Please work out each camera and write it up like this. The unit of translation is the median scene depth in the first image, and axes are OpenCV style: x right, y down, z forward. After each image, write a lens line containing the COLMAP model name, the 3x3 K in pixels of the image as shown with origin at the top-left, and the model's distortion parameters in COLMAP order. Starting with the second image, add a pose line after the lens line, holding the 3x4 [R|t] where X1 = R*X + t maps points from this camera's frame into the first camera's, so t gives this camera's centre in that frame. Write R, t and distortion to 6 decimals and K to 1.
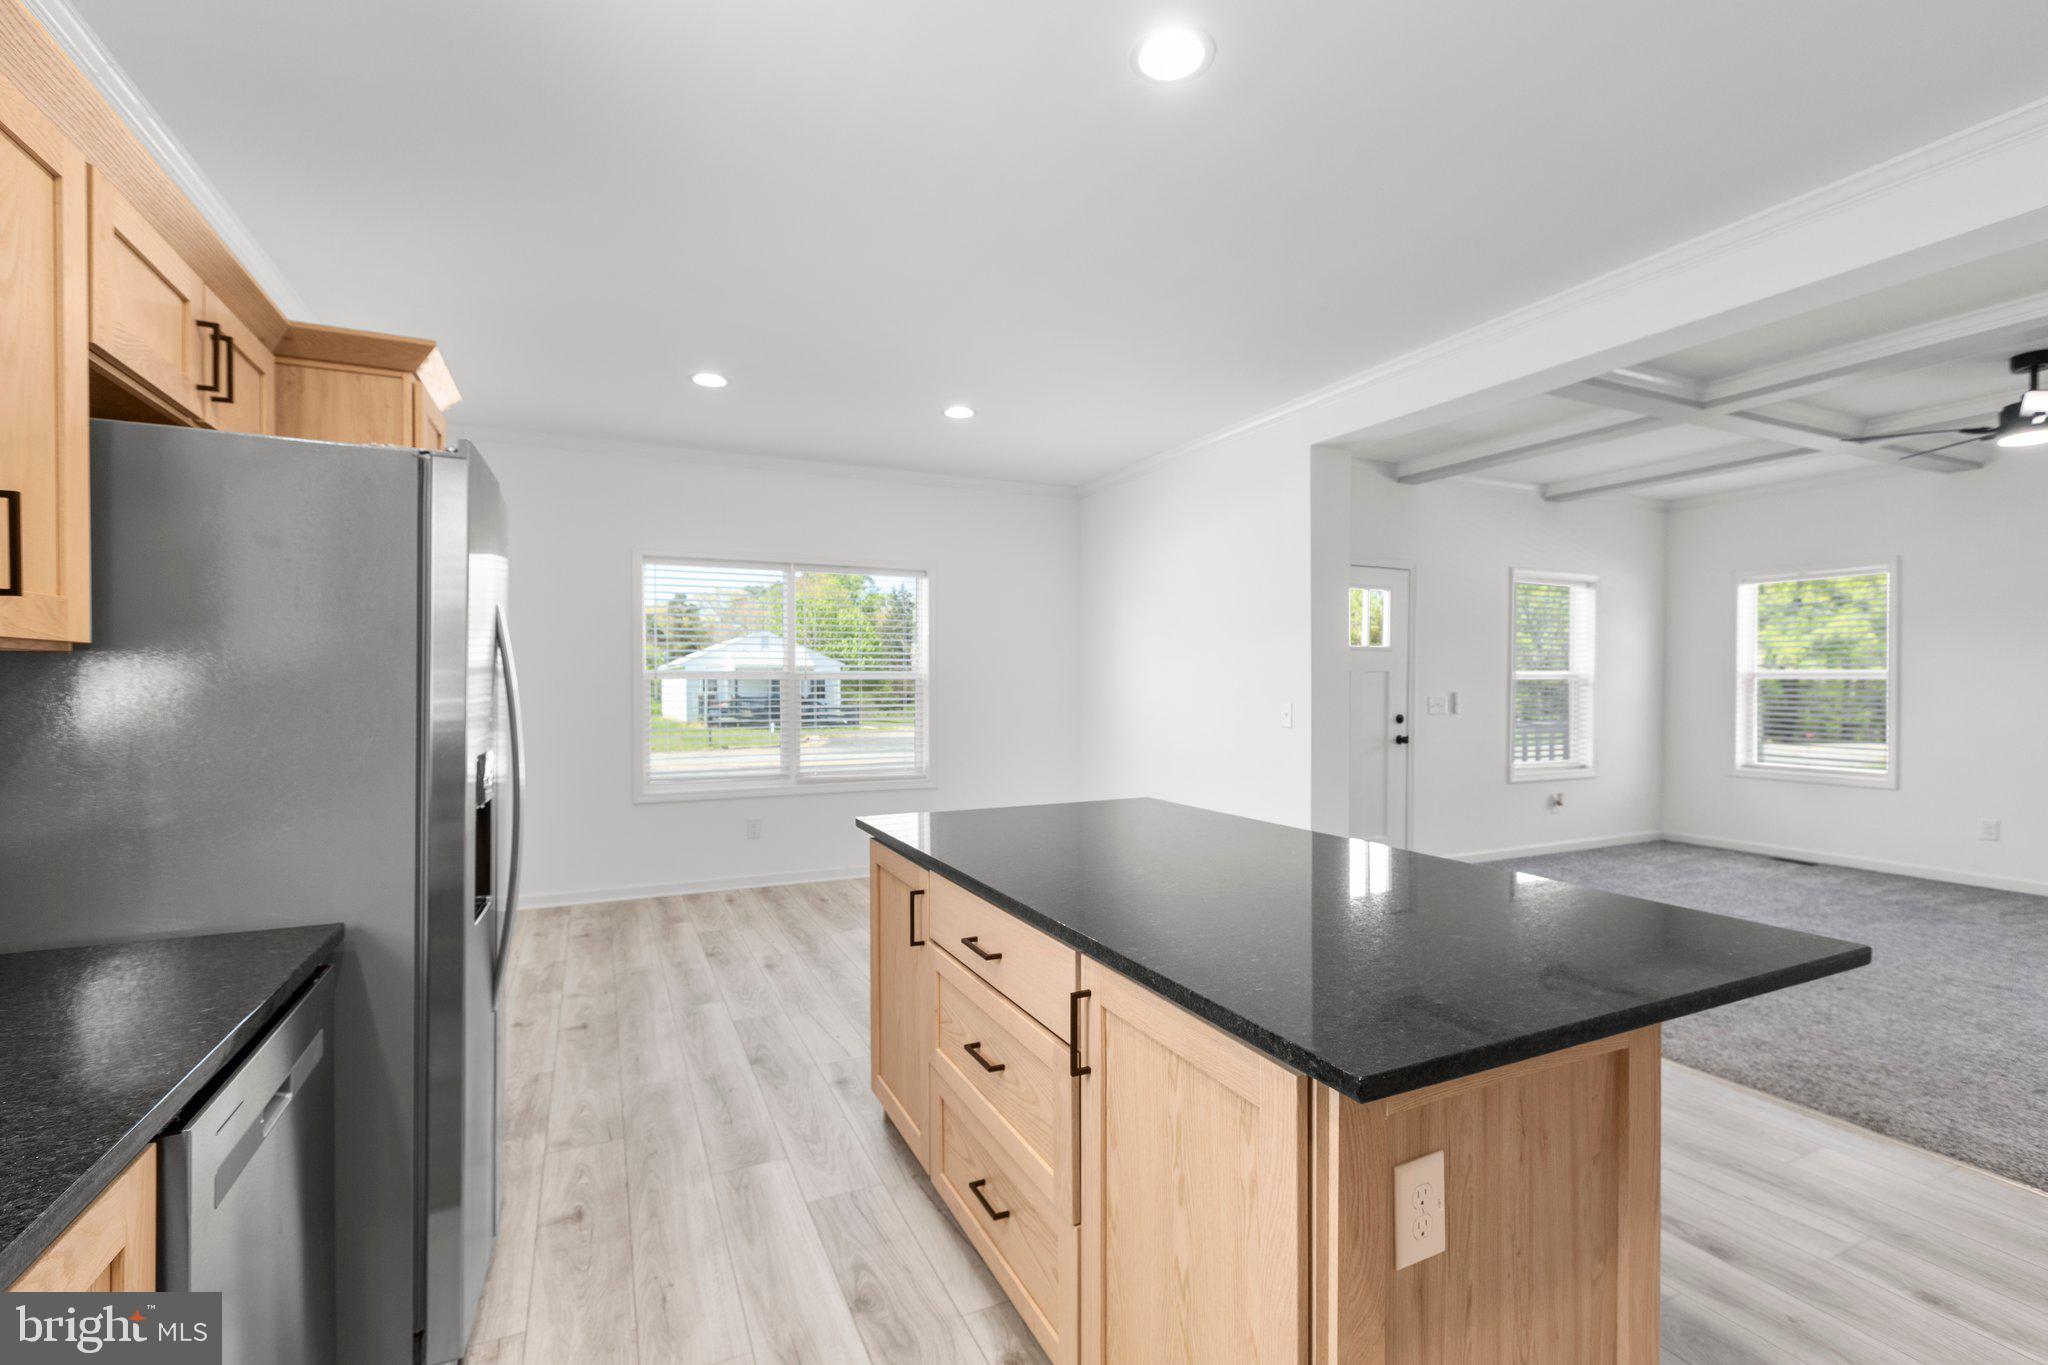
lens RADIAL K [[916.9, 0, 1027.0], [0, 916.9, 677.7], [0, 0, 1]] dist [-0.003720, -0.000525]
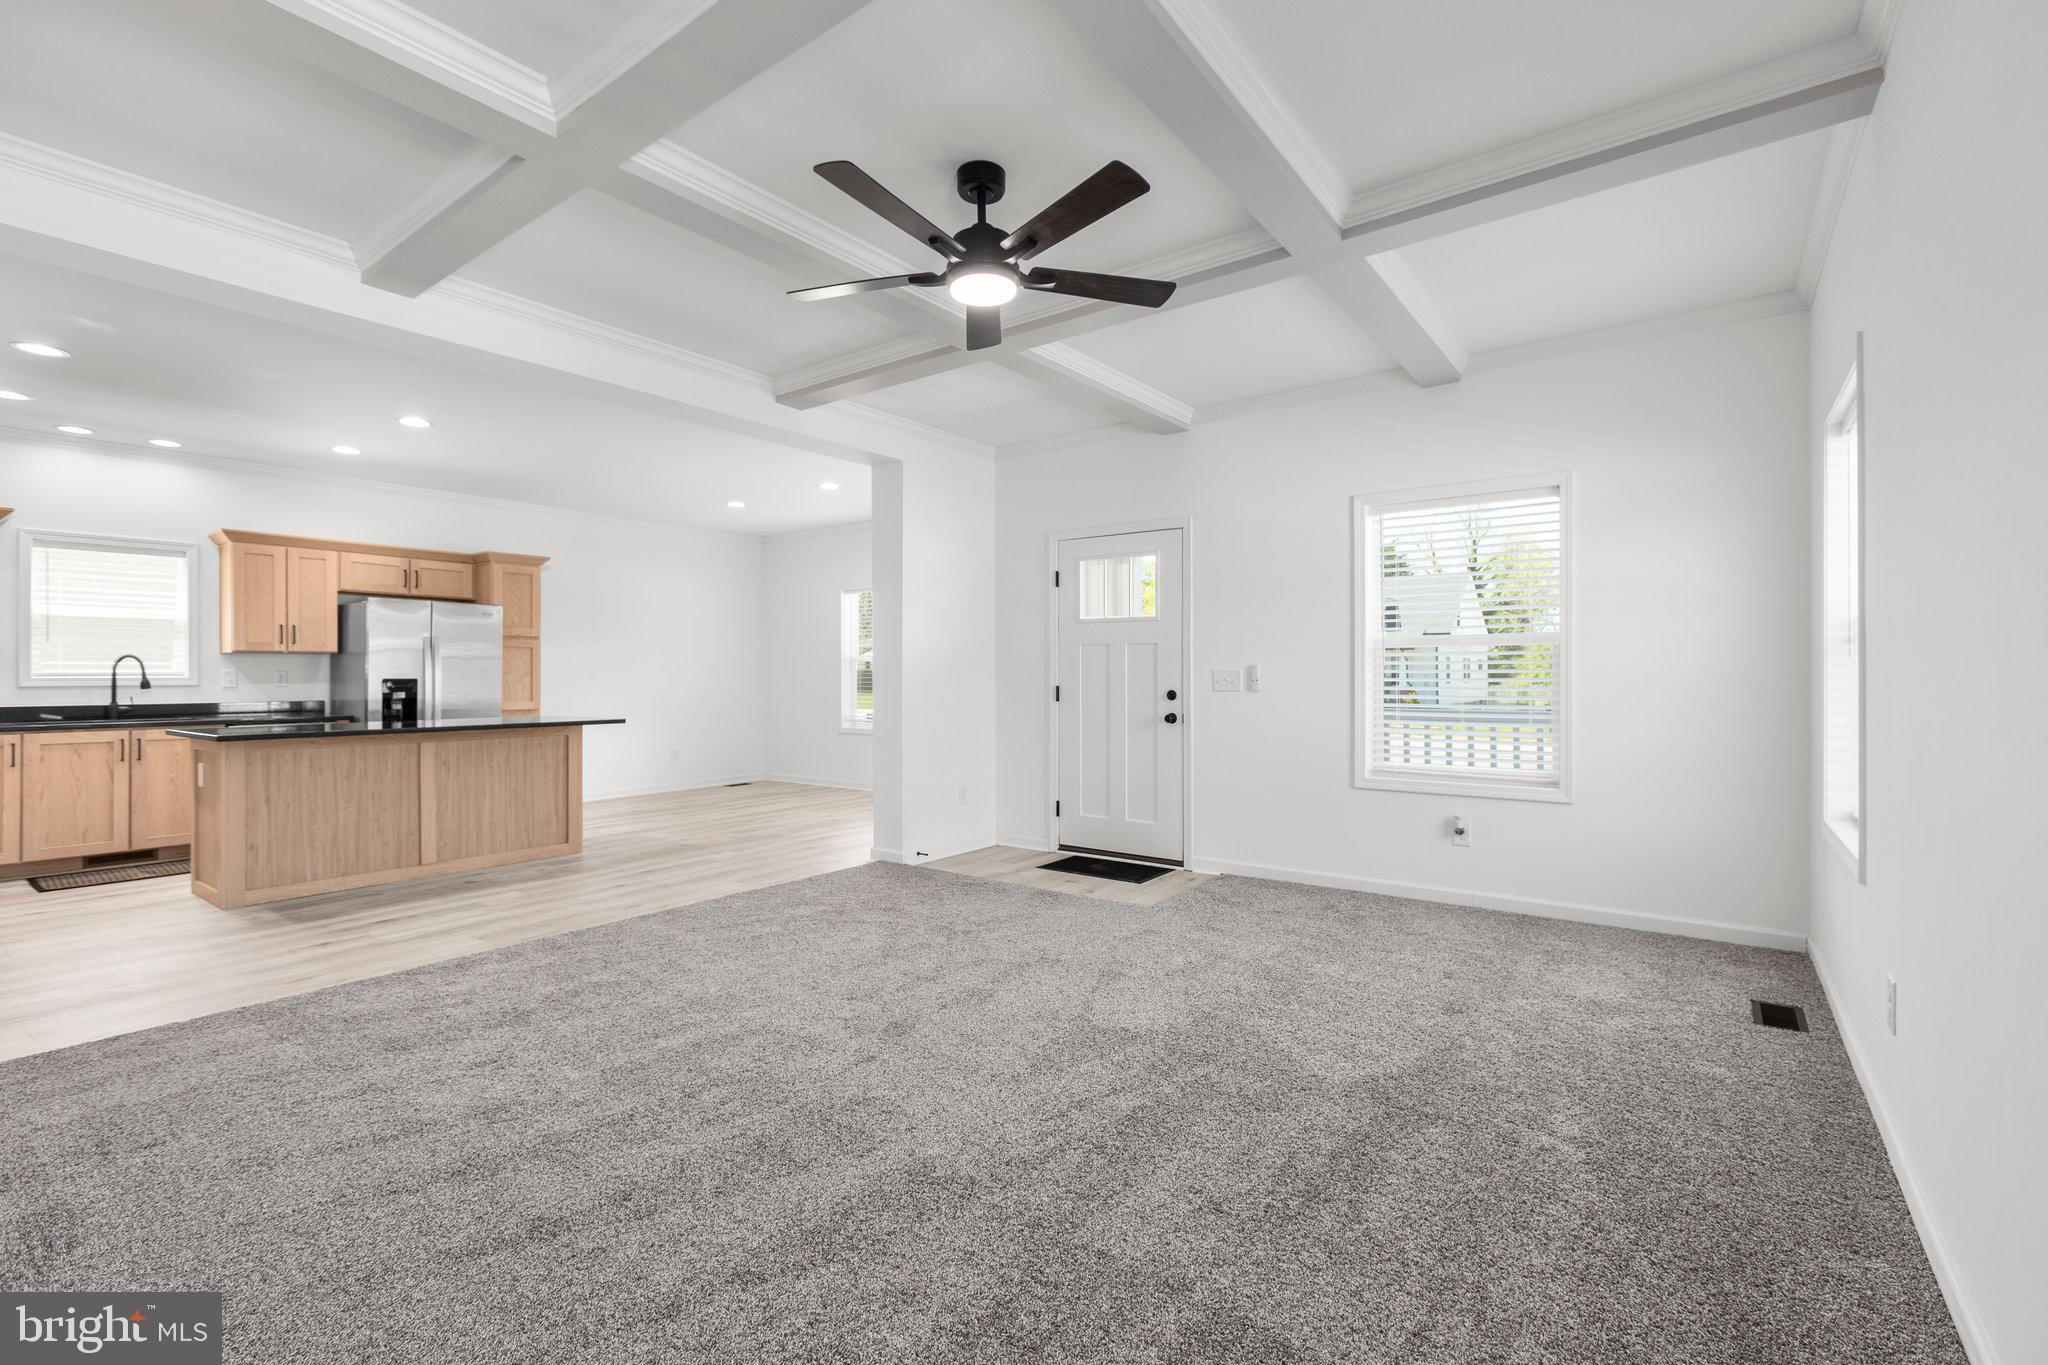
lens RADIAL K [[903.8, 0, 1026.9], [0, 903.8, 673.4], [0, 0, 1]] dist [-0.000660, -0.000575]
pose [[0.470238, -0.002337, -0.882536, 1.127653], [0.006110, 0.999981, 0.000607, 0.022107], [0.882518, -0.005678, 0.470244, 0.456509]]
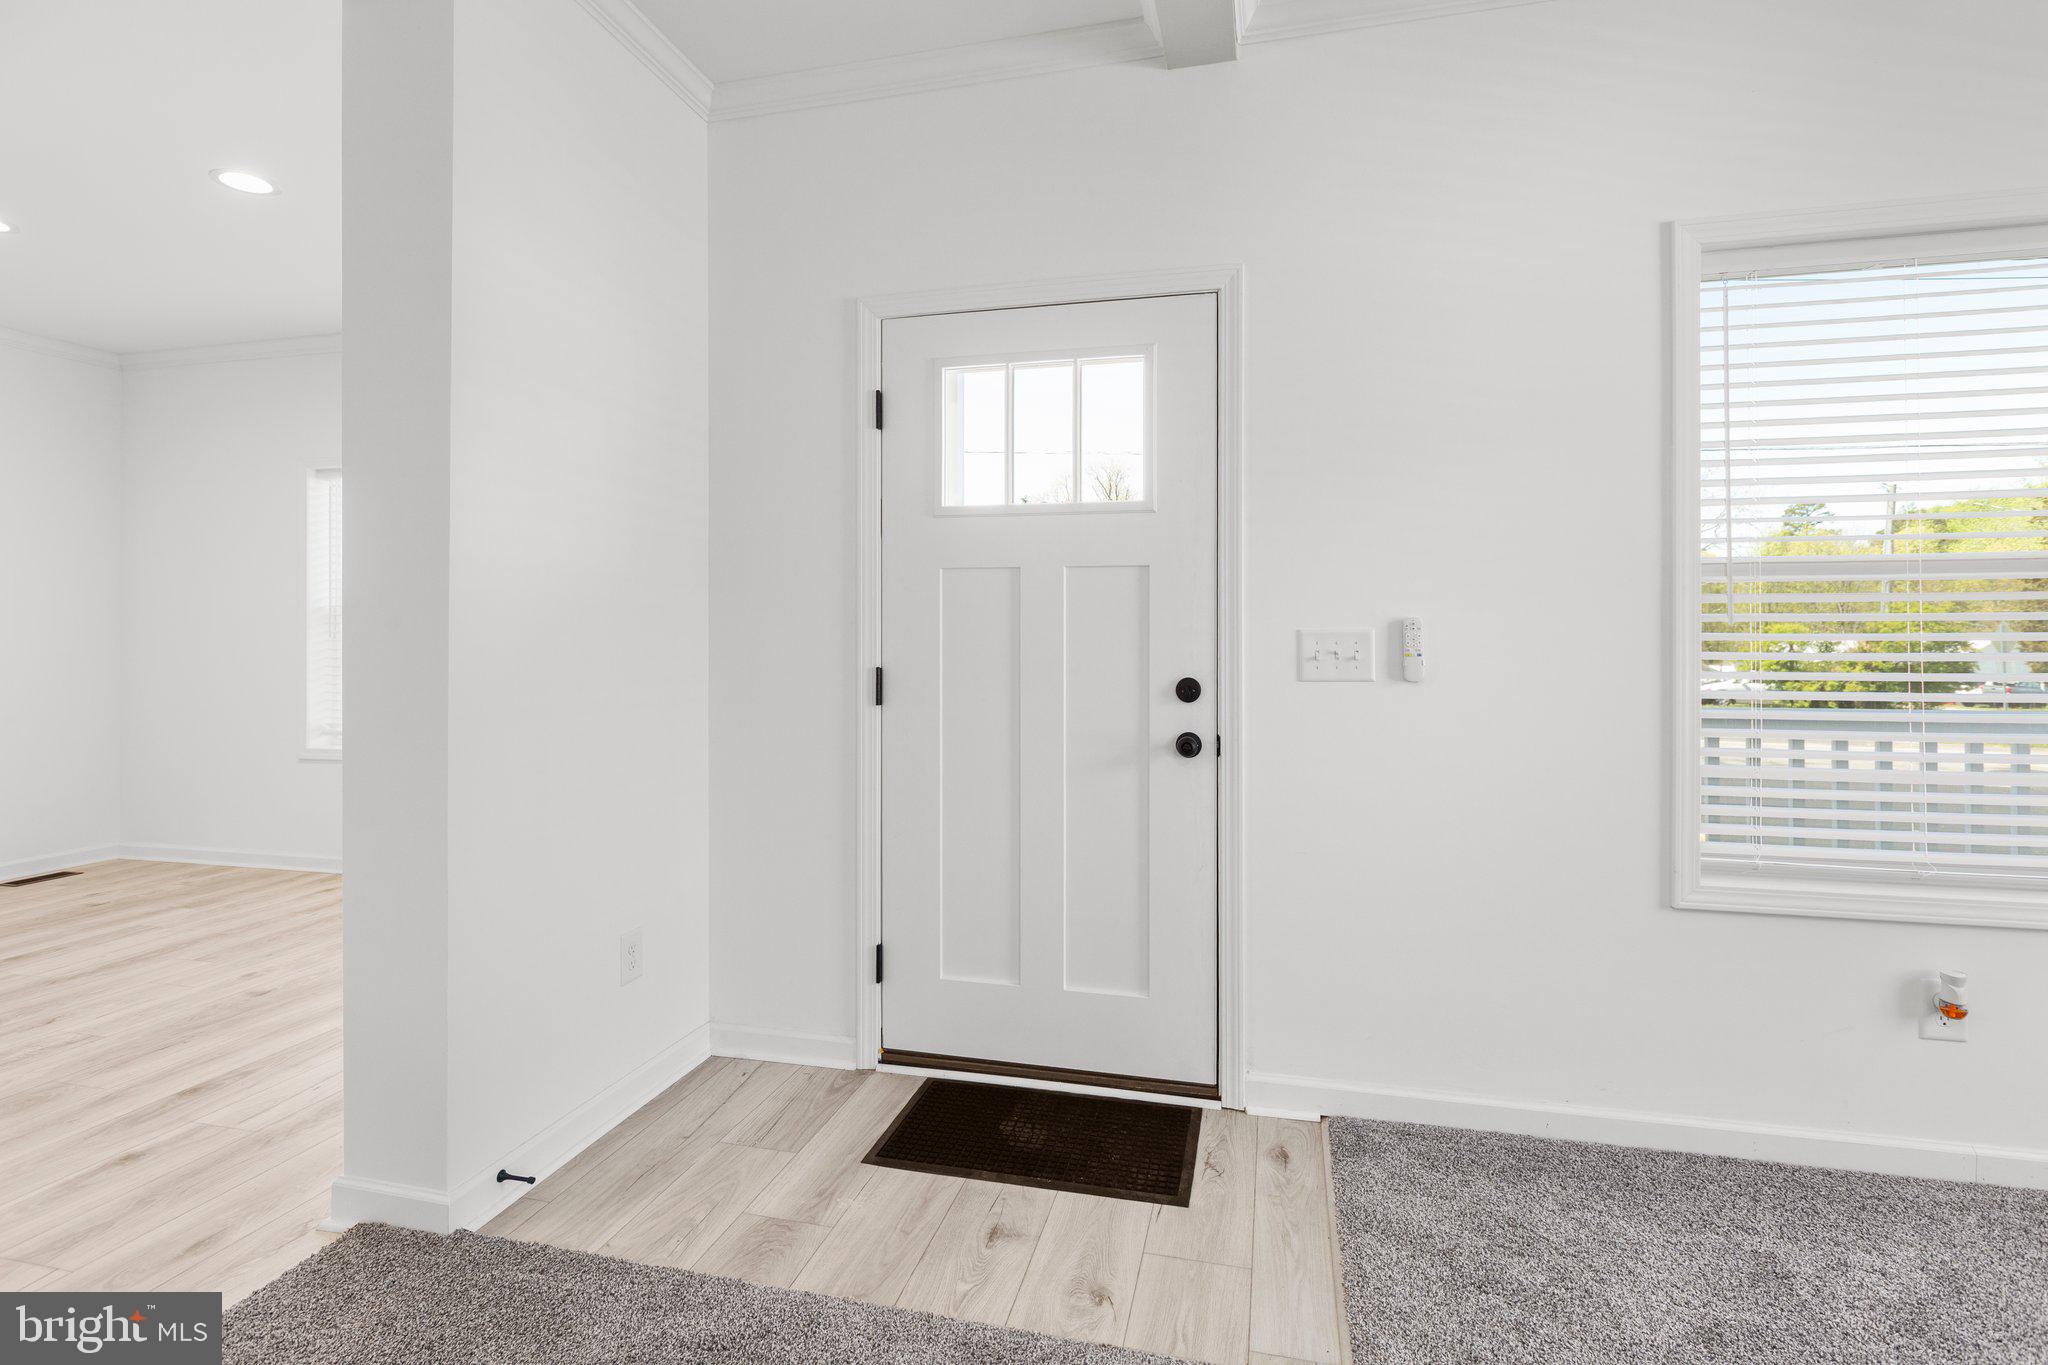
lens RADIAL K [[981.7, 0, 1028.0], [0, 981.7, 634.6], [0, 0, 1]] dist [-0.000653, 0.000409]
pose [[0.774804, -0.005219, -0.632179, 0.612786], [0.003620, 0.999986, -0.003818, 0.023509], [0.632191, 0.000670, 0.774813, 0.645446]]
